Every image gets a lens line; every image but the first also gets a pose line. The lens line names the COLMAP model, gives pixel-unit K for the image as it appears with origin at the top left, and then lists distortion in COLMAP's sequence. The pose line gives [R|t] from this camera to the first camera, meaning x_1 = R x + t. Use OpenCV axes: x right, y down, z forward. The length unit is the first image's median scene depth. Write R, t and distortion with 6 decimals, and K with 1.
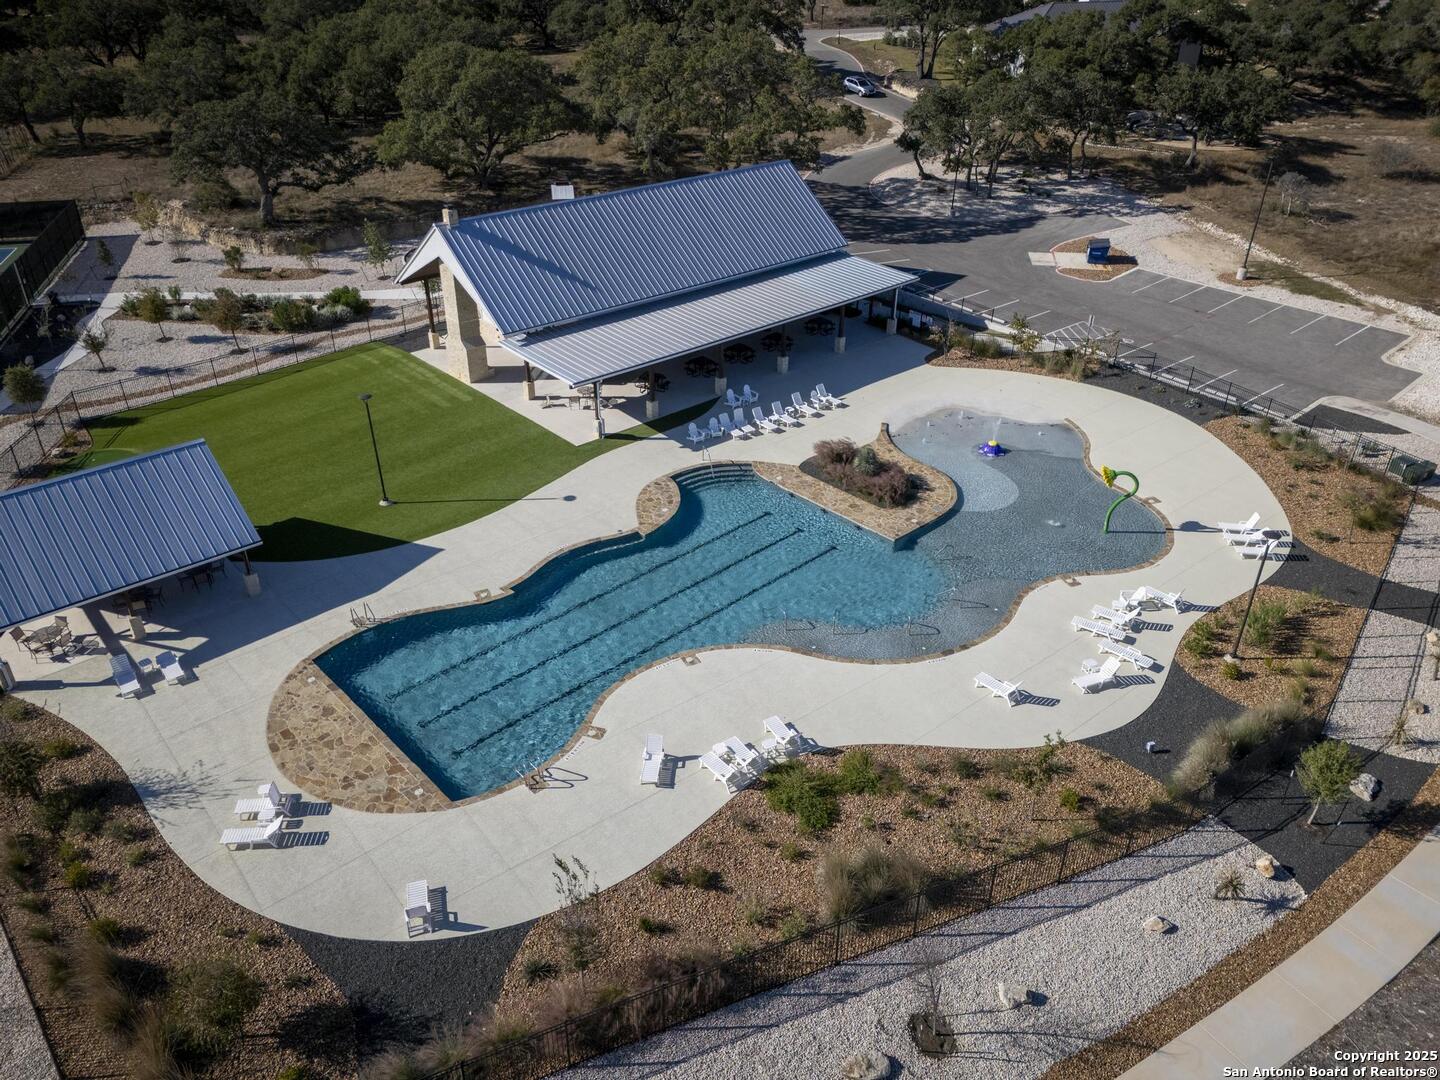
lens RADIAL K [[1002.9, 0, 718.5], [0, 1002.9, 543.0], [0, 0, 1]] dist [0.051147, -0.032185]
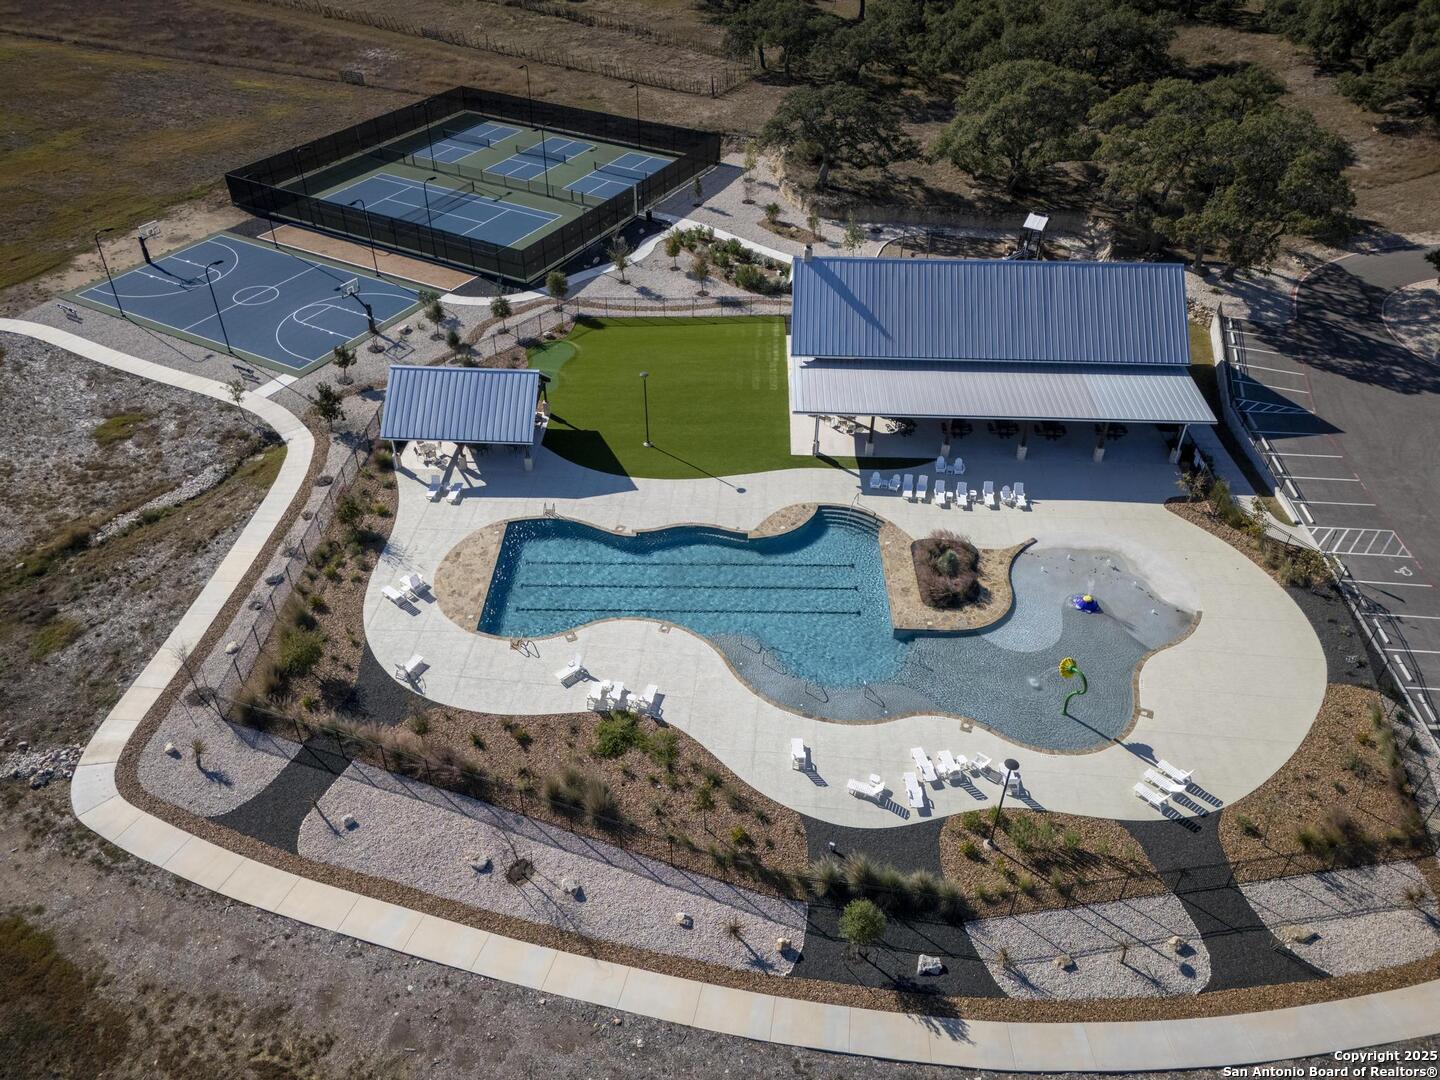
lens RADIAL K [[1002.9, 0, 717.2], [0, 1002.9, 541.1], [0, 0, 1]] dist [0.051147, -0.032185]
pose [[0.732108, 0.420198, -0.536145, 0.699477], [-0.367418, 0.906353, 0.208635, -0.305309], [0.573605, 0.044246, 0.817936, -0.135143]]
